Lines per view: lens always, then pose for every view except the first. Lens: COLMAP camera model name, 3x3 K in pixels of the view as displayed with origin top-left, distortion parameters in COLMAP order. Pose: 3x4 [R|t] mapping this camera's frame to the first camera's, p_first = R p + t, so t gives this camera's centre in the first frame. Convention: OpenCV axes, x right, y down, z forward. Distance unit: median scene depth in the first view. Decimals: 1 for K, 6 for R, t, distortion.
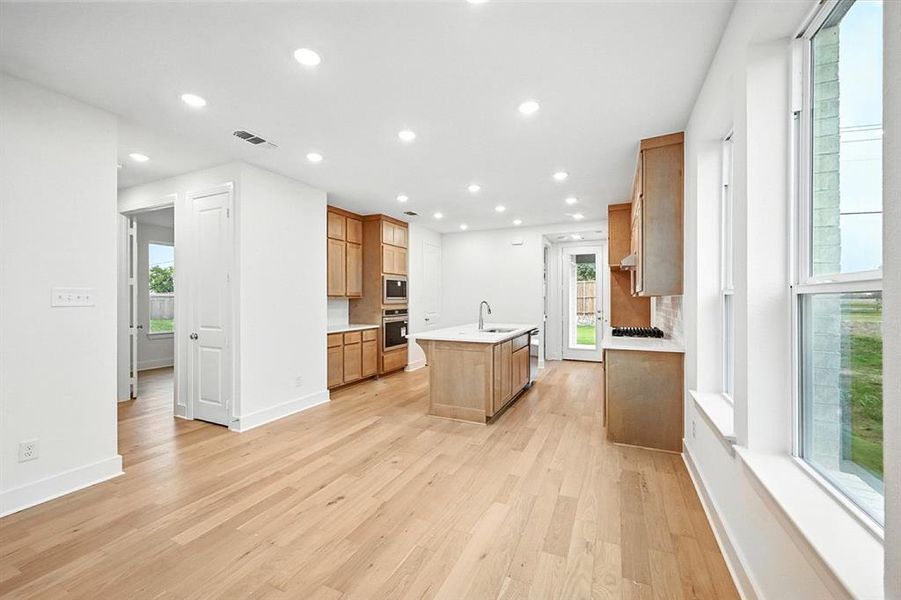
lens RADIAL K [[358.4, 0, 450.3], [0, 358.4, 299.8], [0, 0, 1]] dist [-0.000063, 0.000505]
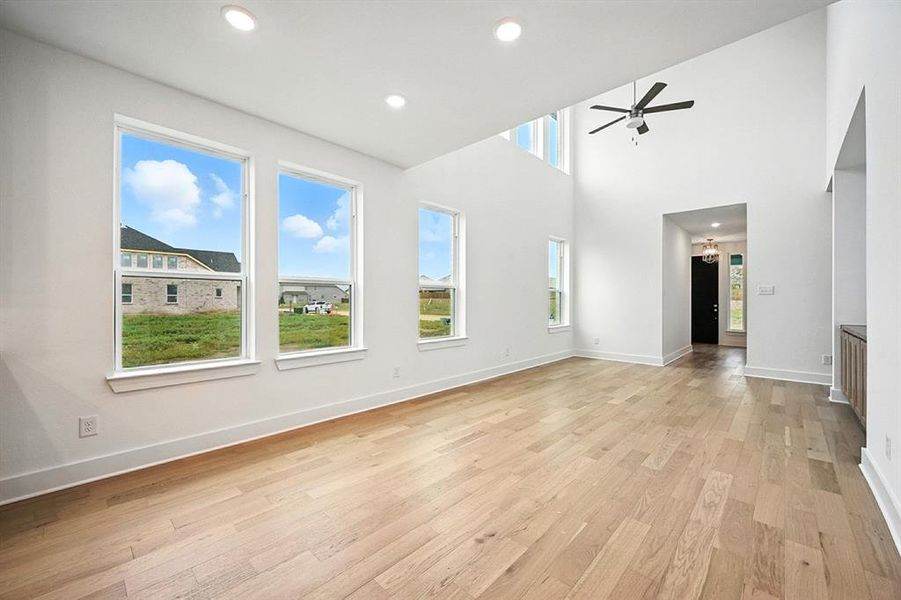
lens RADIAL K [[358.4, 0, 449.7], [0, 358.4, 297.7], [0, 0, 1]] dist [-0.000063, 0.000505]
pose [[-0.948805, 0.000597, 0.315861, -0.198900], [-0.001513, 0.999978, -0.006436, 0.024351], [-0.315858, -0.006585, -0.948784, 0.714441]]
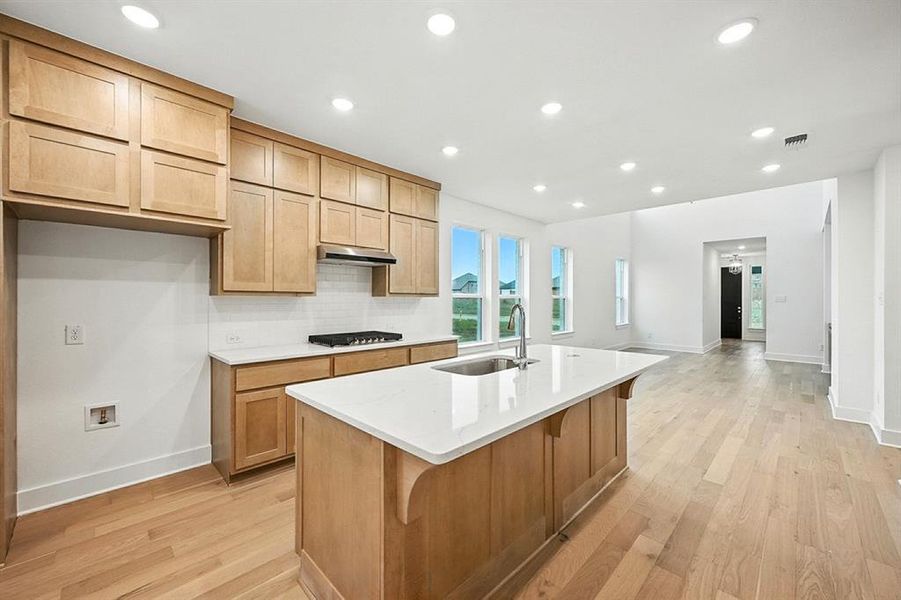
lens RADIAL K [[358.4, 0, 449.5], [0, 358.4, 301.4], [0, 0, 1]] dist [-0.000063, 0.000505]
pose [[-0.940376, -0.001809, 0.340131, 0.019686], [0.000382, 0.999980, 0.006377, -0.002593], [-0.340135, 0.006126, -0.940357, 1.245298]]
